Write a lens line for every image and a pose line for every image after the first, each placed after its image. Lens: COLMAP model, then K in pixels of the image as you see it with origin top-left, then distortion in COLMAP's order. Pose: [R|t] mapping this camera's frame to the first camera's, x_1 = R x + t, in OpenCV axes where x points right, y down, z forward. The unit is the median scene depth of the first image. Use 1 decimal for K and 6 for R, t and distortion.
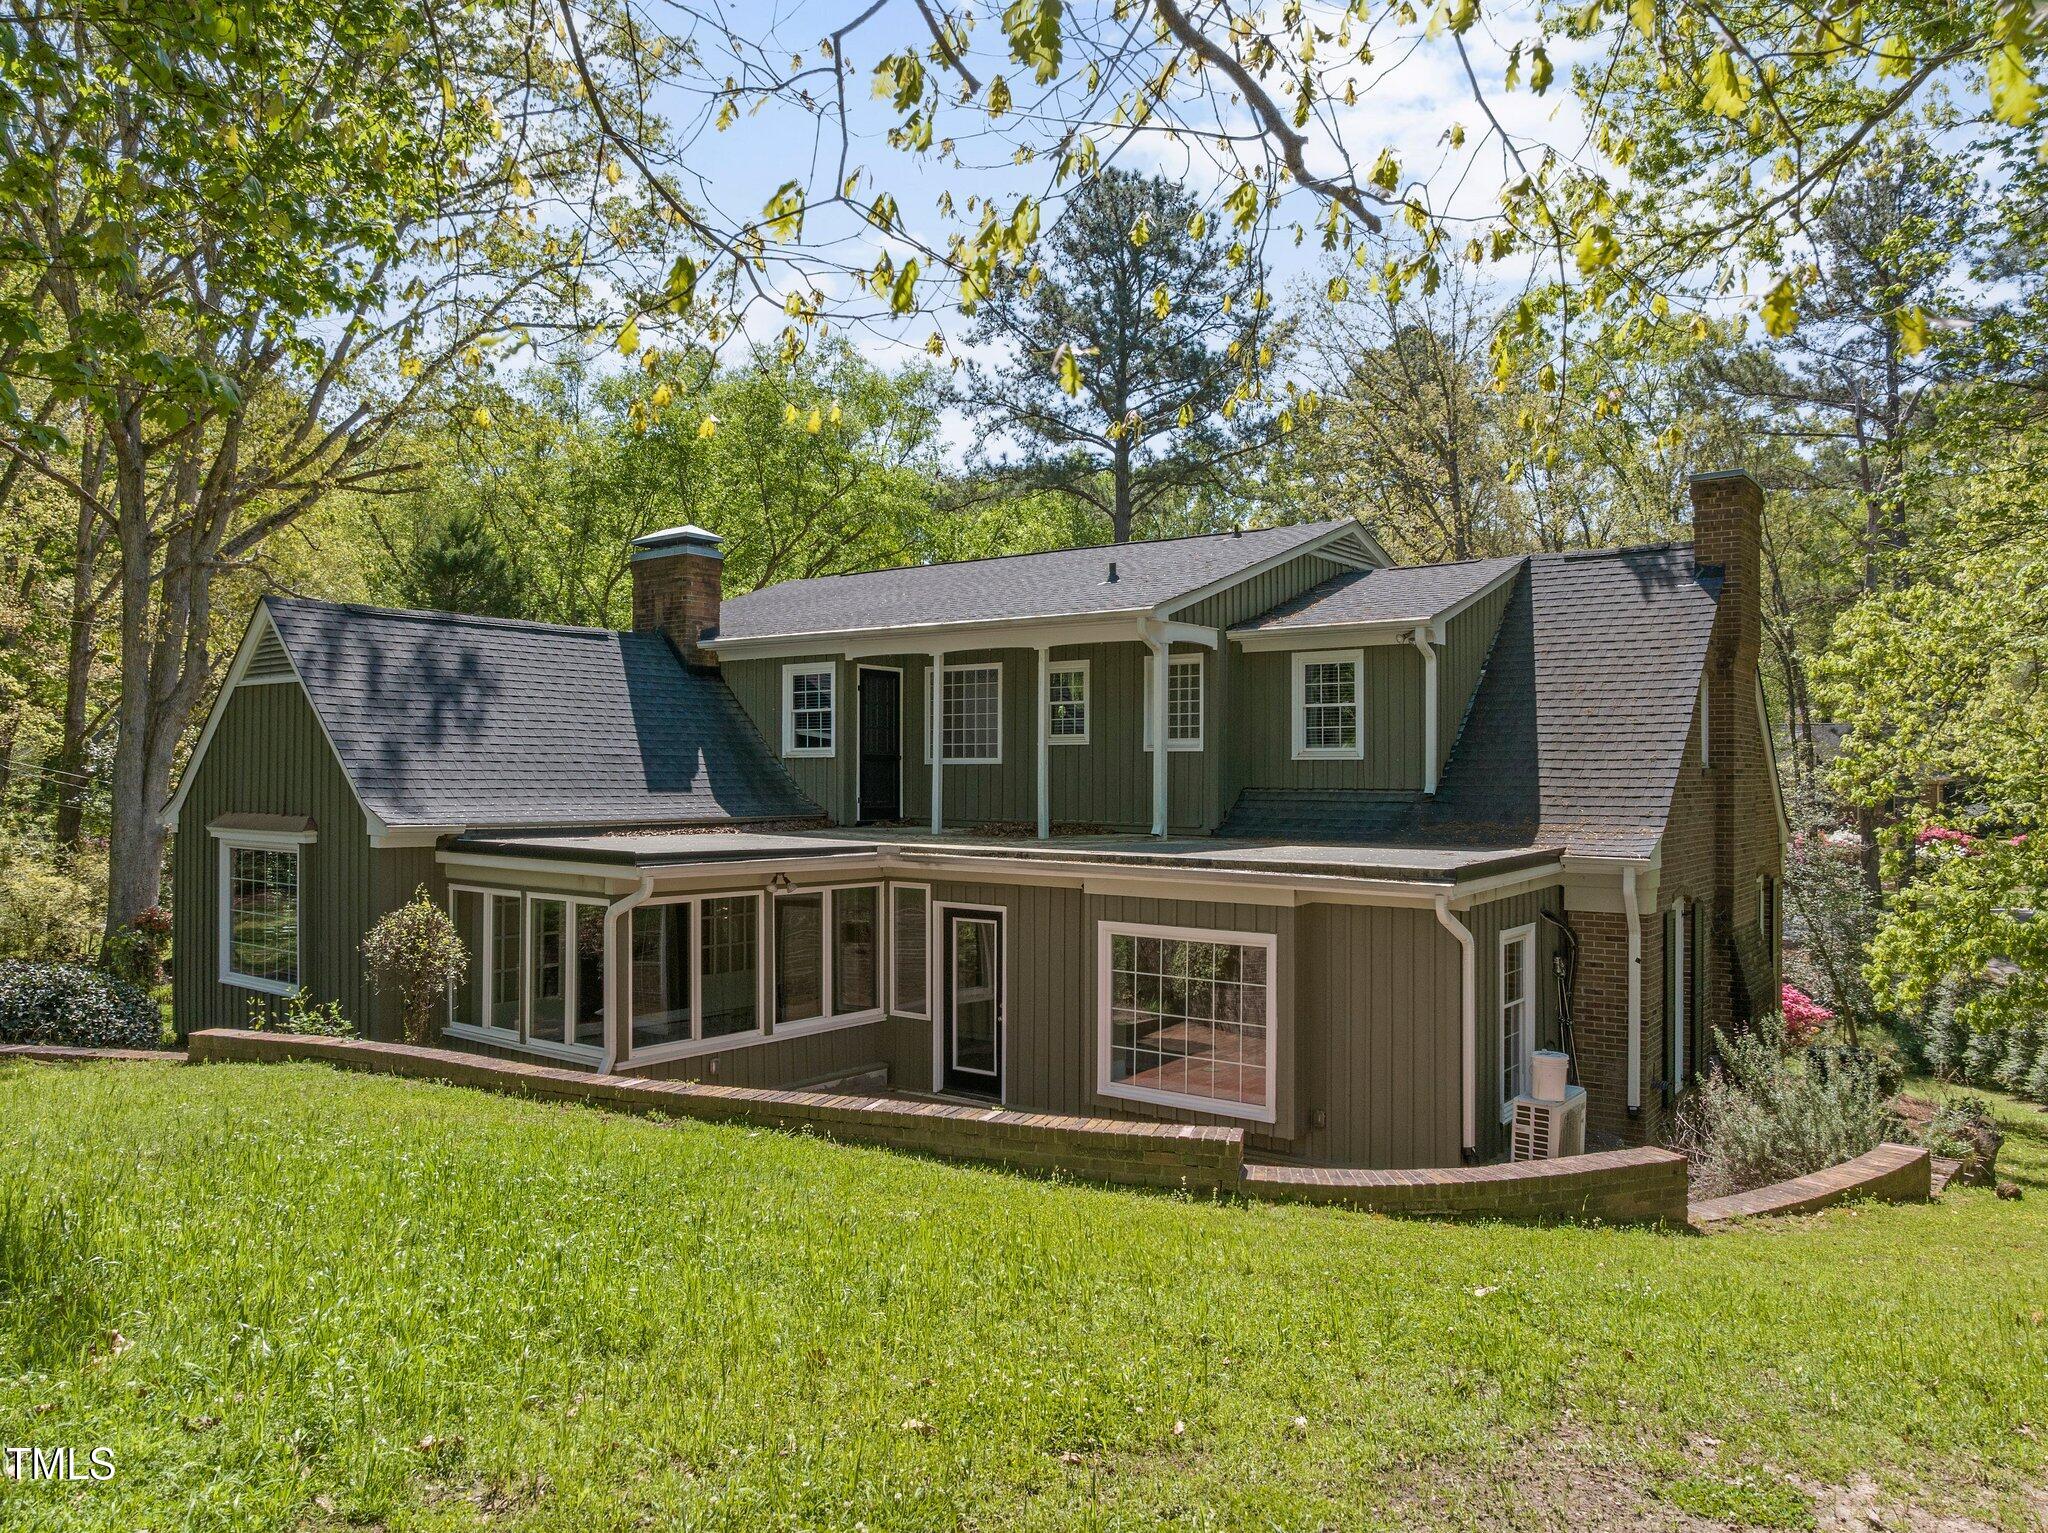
lens RADIAL K [[1458.7, 0, 1024.0], [0, 1458.7, 766.5], [0, 0, 1]] dist [-0.039184, -0.008099]
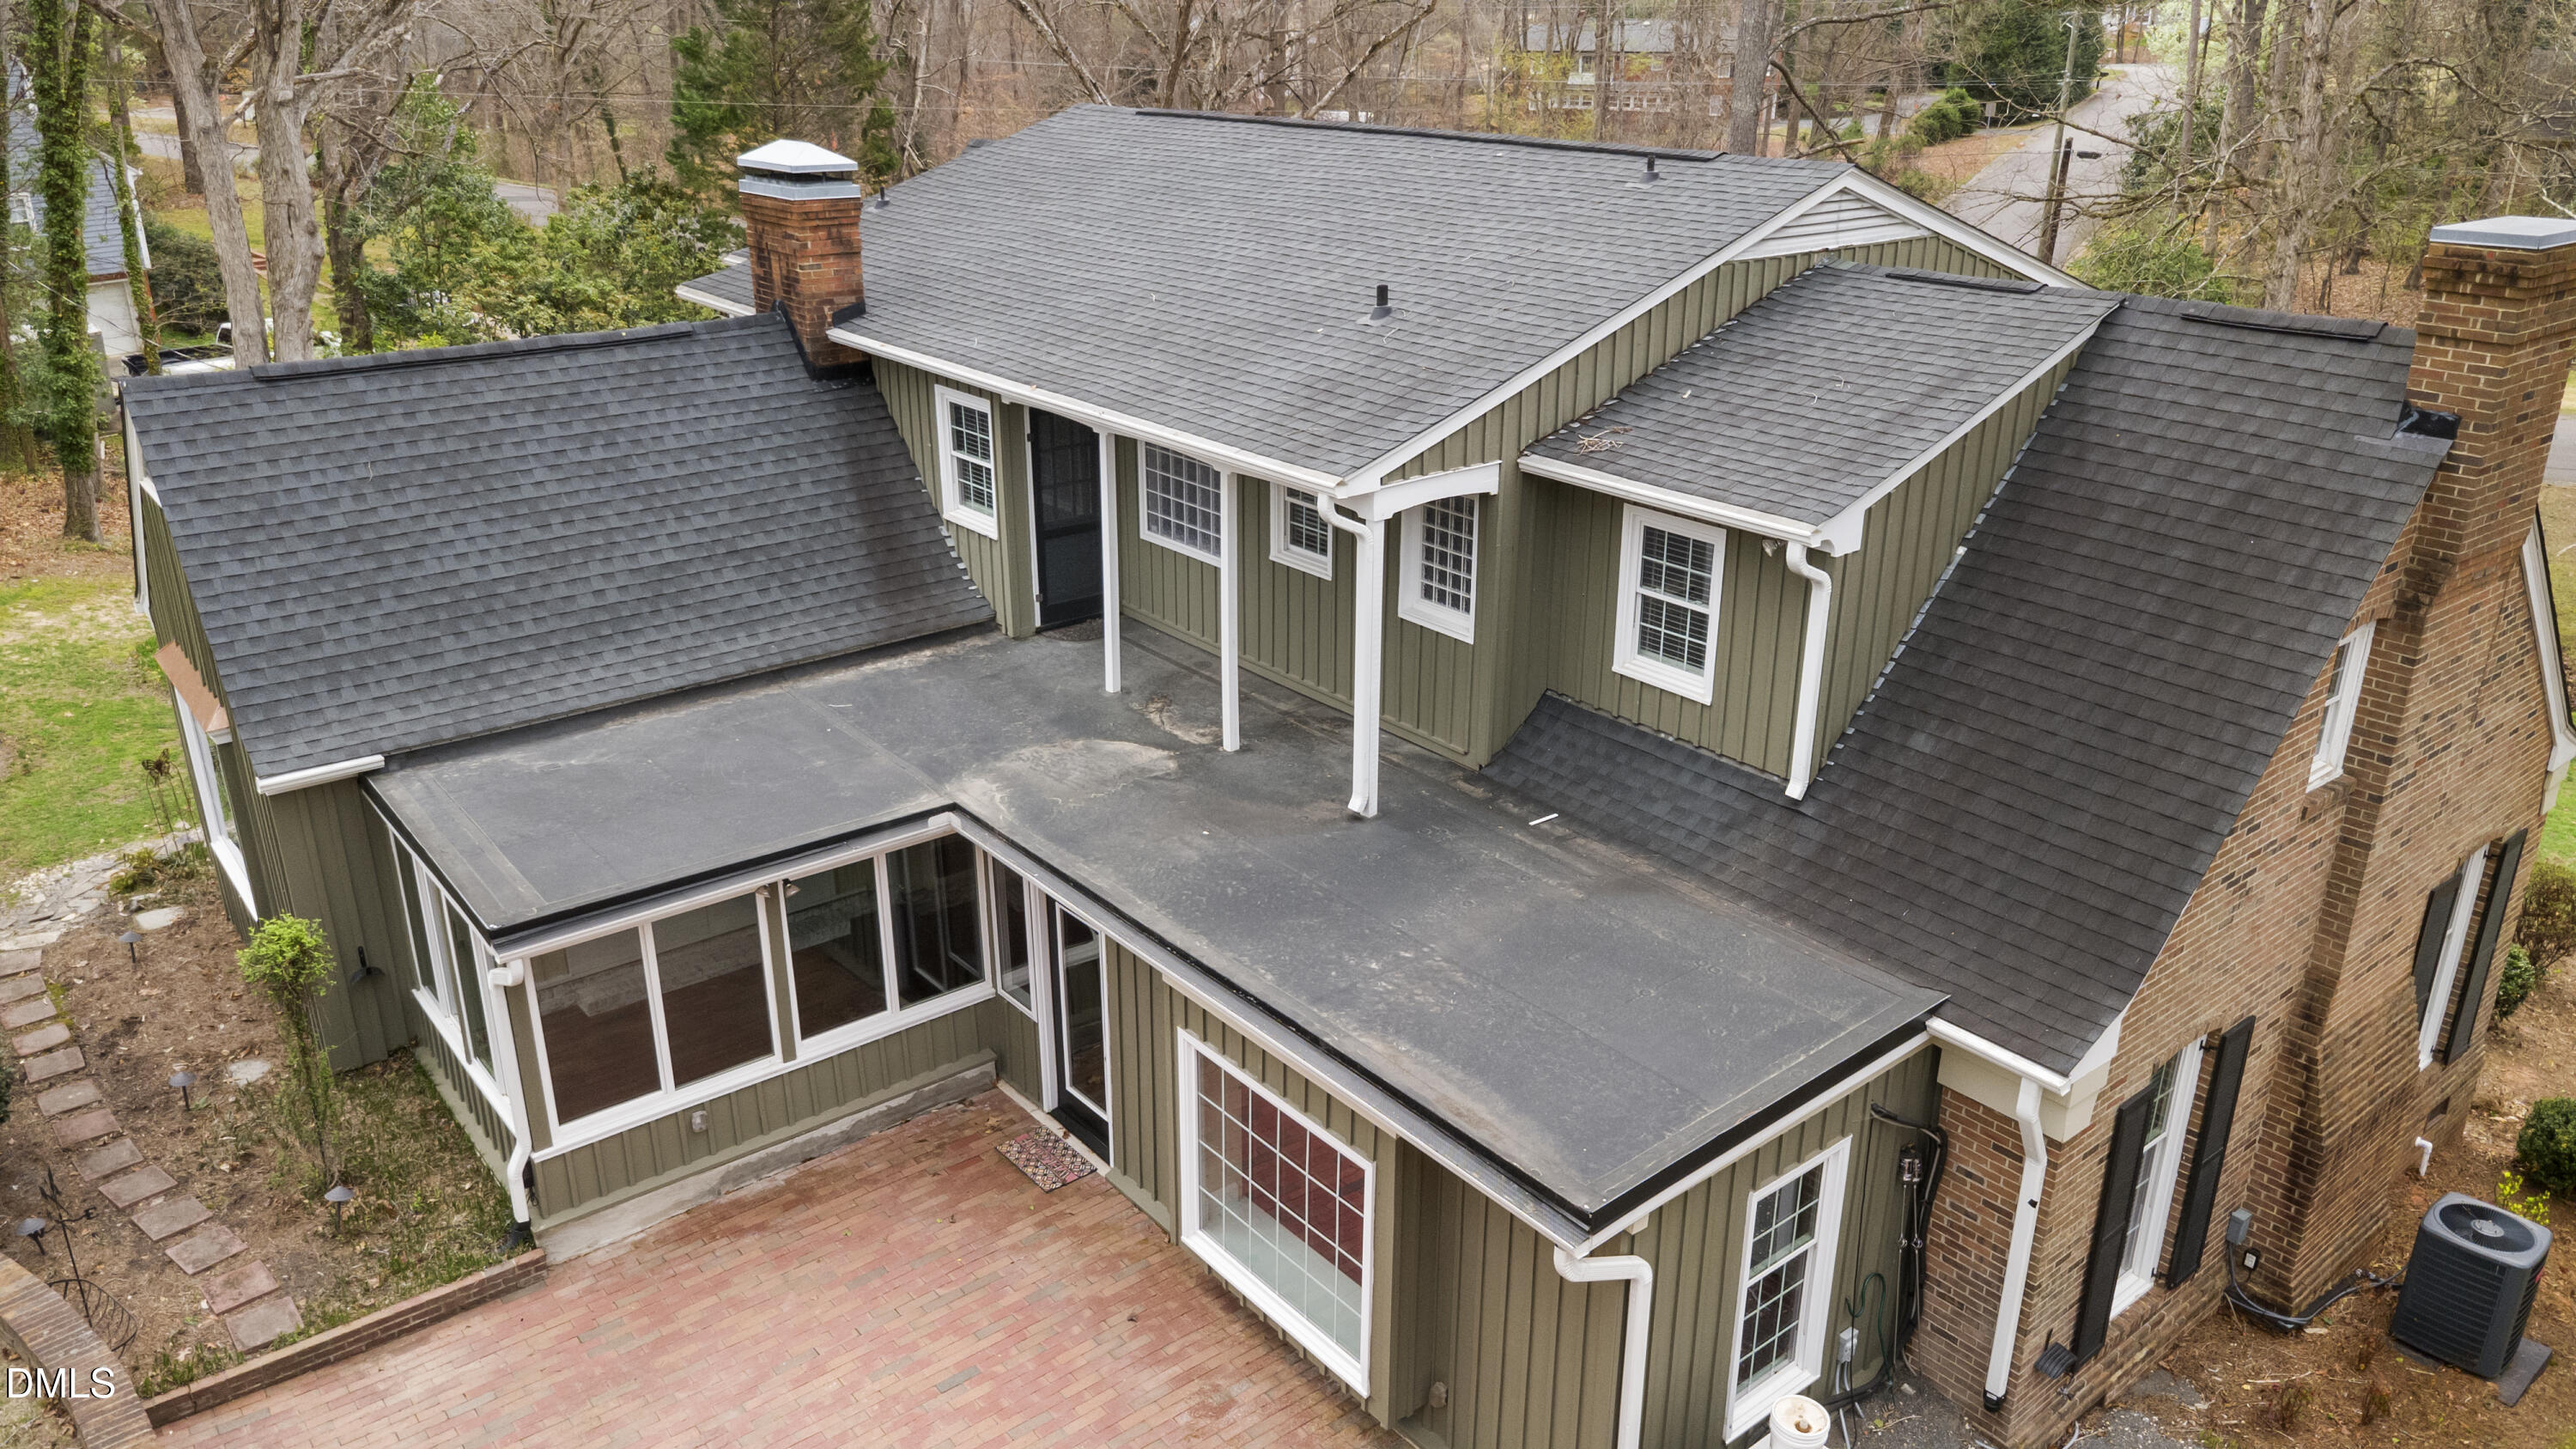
lens RADIAL K [[1812.9, 0, 1258.6], [0, 1812.9, 719.0], [0, 0, 1]] dist [0.003476, 0.000633]
pose [[0.967202, 0.090387, -0.237381, 0.237409], [0.005225, 0.927267, 0.374364, -0.293144], [0.253954, -0.363326, 0.896382, 0.272768]]
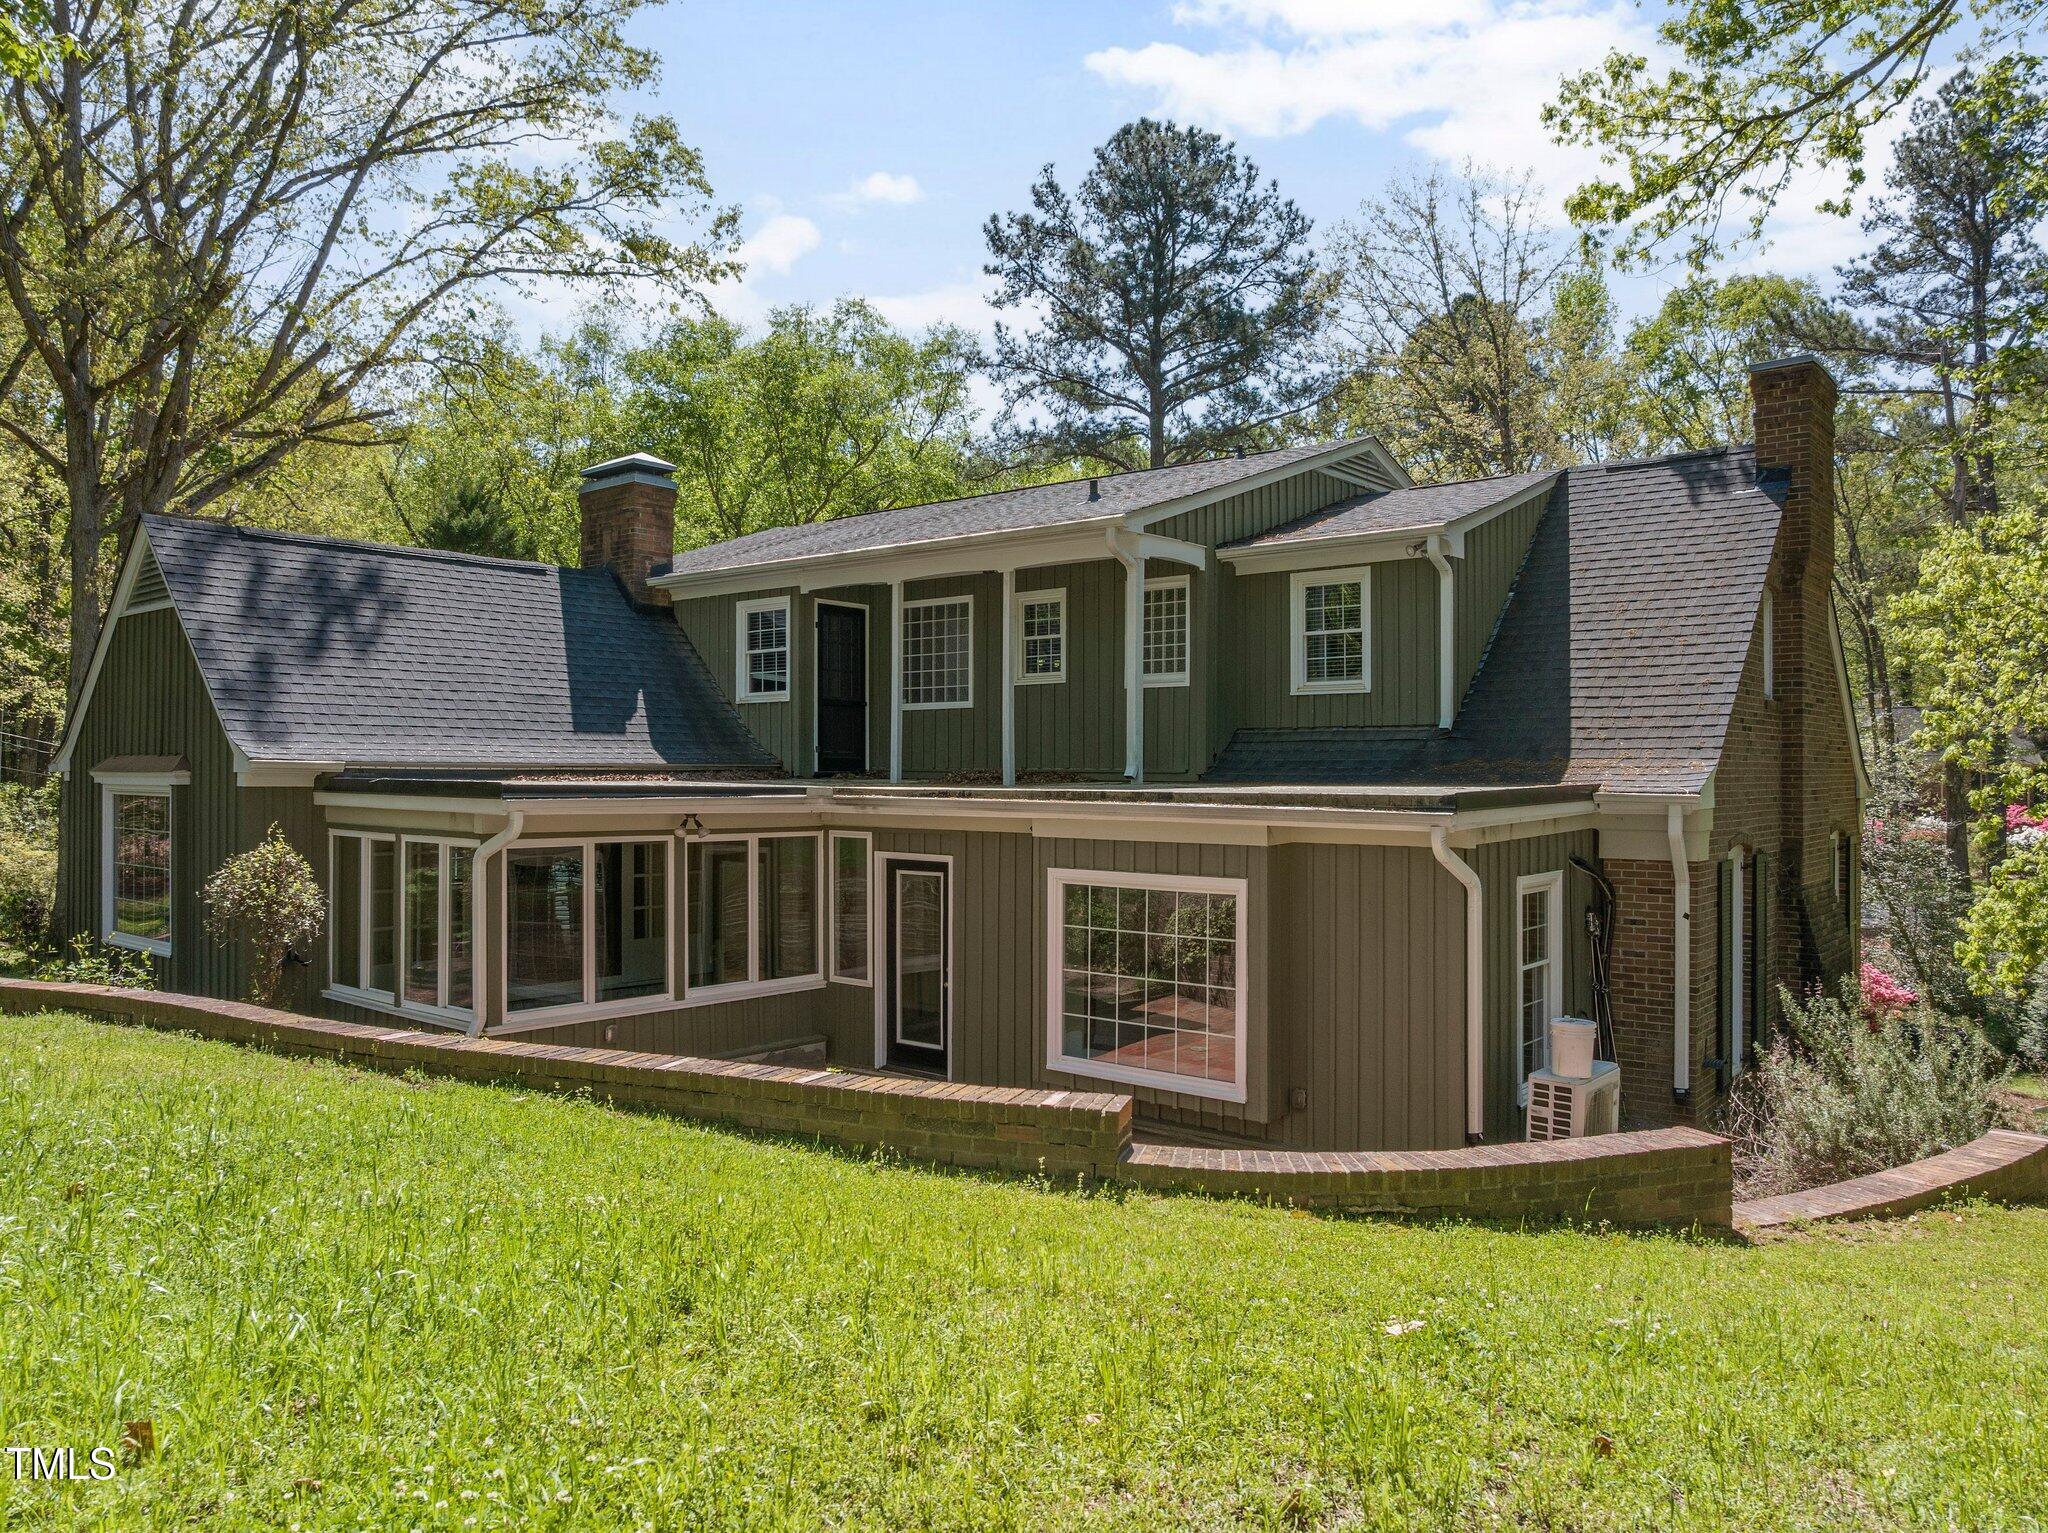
lens RADIAL K [[1453.0, 0, 1024.0], [0, 1453.0, 766.5], [0, 0, 1]] dist [-0.044609, 0.004310]
pose [[0.999001, -0.001349, -0.044669, 0.065672], [0.001405, 0.999998, 0.001234, 0.039117], [0.044667, -0.001295, 0.999001, 0.124698]]
